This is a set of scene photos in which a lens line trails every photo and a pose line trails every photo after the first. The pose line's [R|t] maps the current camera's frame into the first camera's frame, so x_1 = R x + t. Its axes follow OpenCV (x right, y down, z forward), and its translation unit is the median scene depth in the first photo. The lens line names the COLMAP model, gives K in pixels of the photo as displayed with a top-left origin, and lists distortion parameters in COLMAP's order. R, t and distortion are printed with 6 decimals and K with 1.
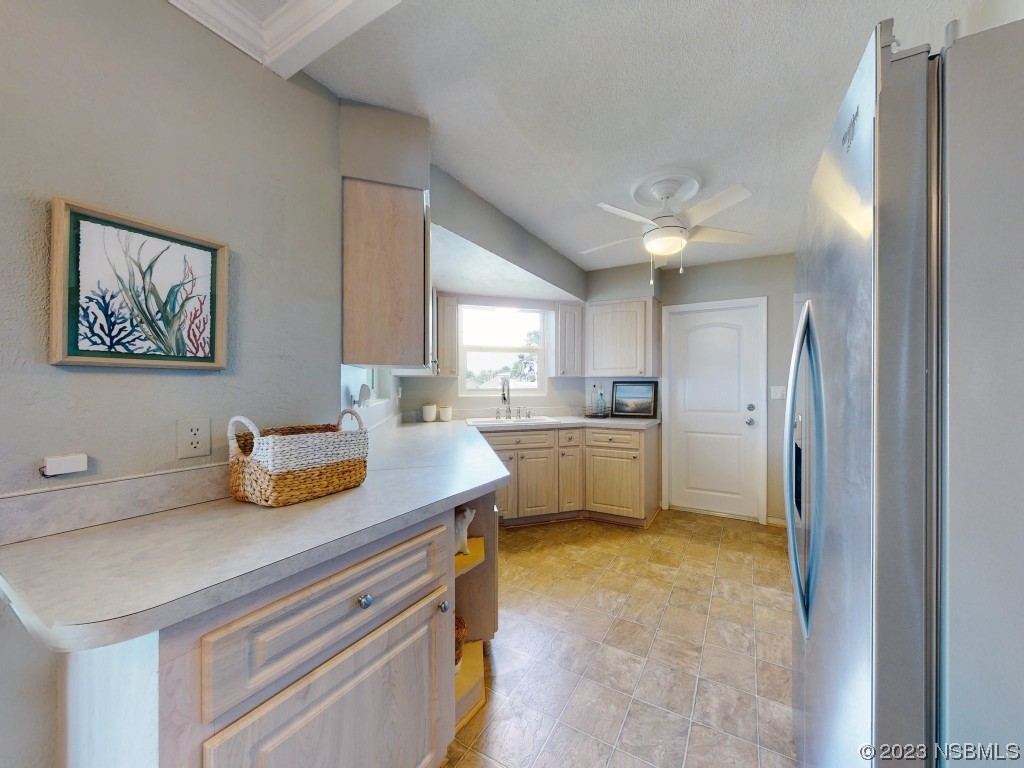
lens RADIAL K [[393.5, 0, 529.1], [0, 393.5, 387.1], [0, 0, 1]] dist [0.015591, -0.001212]
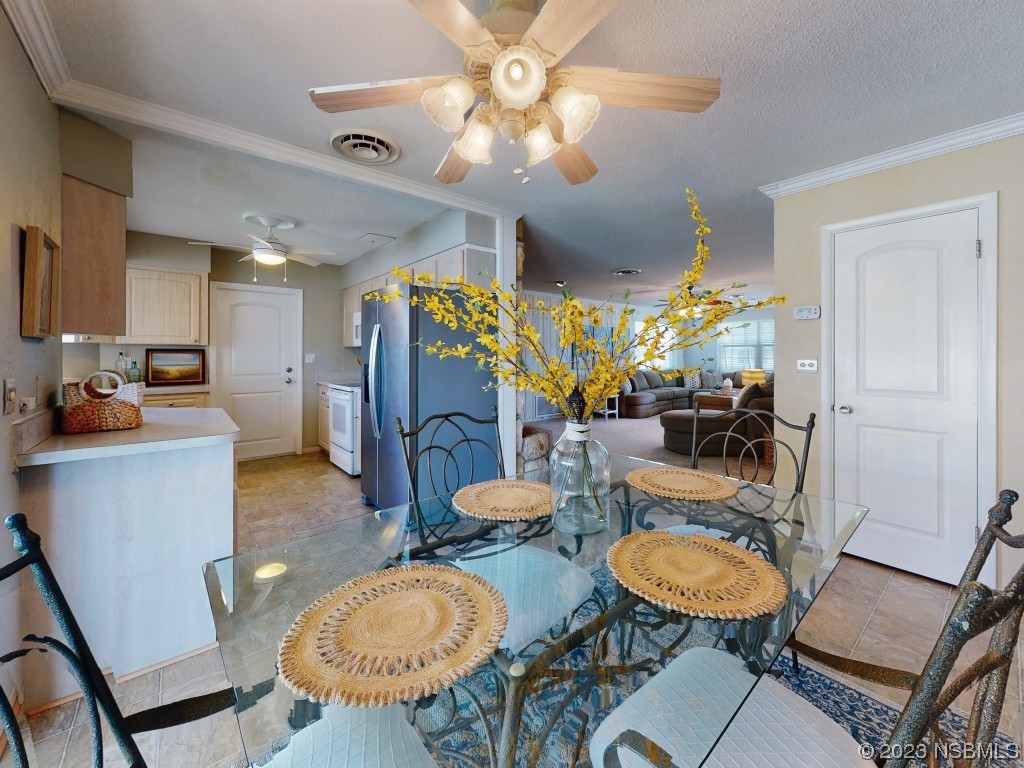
lens RADIAL K [[393.5, 0, 513.0], [0, 393.5, 353.1], [0, 0, 1]] dist [0.015591, -0.001212]
pose [[0.419588, 0.002783, 0.907710, -0.314061], [0.004300, 0.999978, -0.005054, 0.004561], [-0.907704, 0.006023, 0.419567, -0.226628]]
